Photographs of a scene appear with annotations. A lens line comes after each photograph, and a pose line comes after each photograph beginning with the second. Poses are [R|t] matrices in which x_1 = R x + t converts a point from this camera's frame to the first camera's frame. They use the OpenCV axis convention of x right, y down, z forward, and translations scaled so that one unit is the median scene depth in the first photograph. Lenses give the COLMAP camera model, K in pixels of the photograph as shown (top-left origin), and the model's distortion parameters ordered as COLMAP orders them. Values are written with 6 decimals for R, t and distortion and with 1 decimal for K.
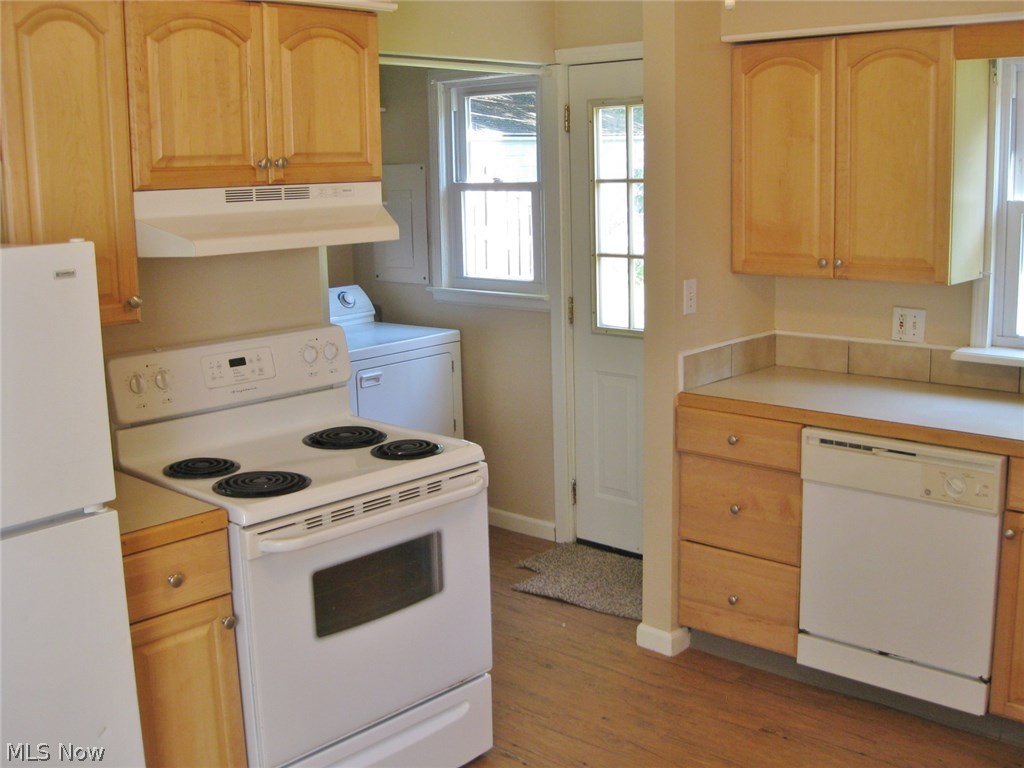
lens RADIAL K [[1123.6, 0, 512.0], [0, 1123.6, 384.0], [0, 0, 1]] dist [-0.154480, 0.032753]
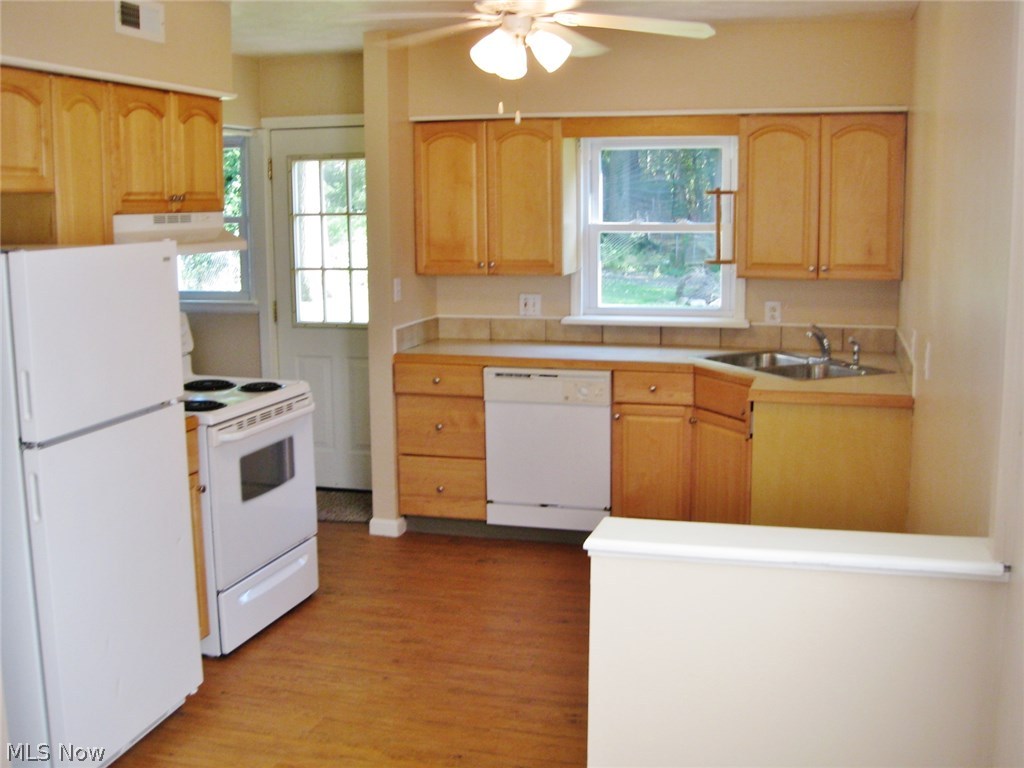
lens RADIAL K [[1123.6, 0, 512.0], [0, 1123.6, 384.0], [0, 0, 1]] dist [-0.154480, 0.032753]
pose [[0.897817, -0.056179, 0.436771, -0.383703], [0.072332, 0.997171, -0.020425, 0.093975], [-0.434388, 0.049930, 0.899341, -0.432228]]
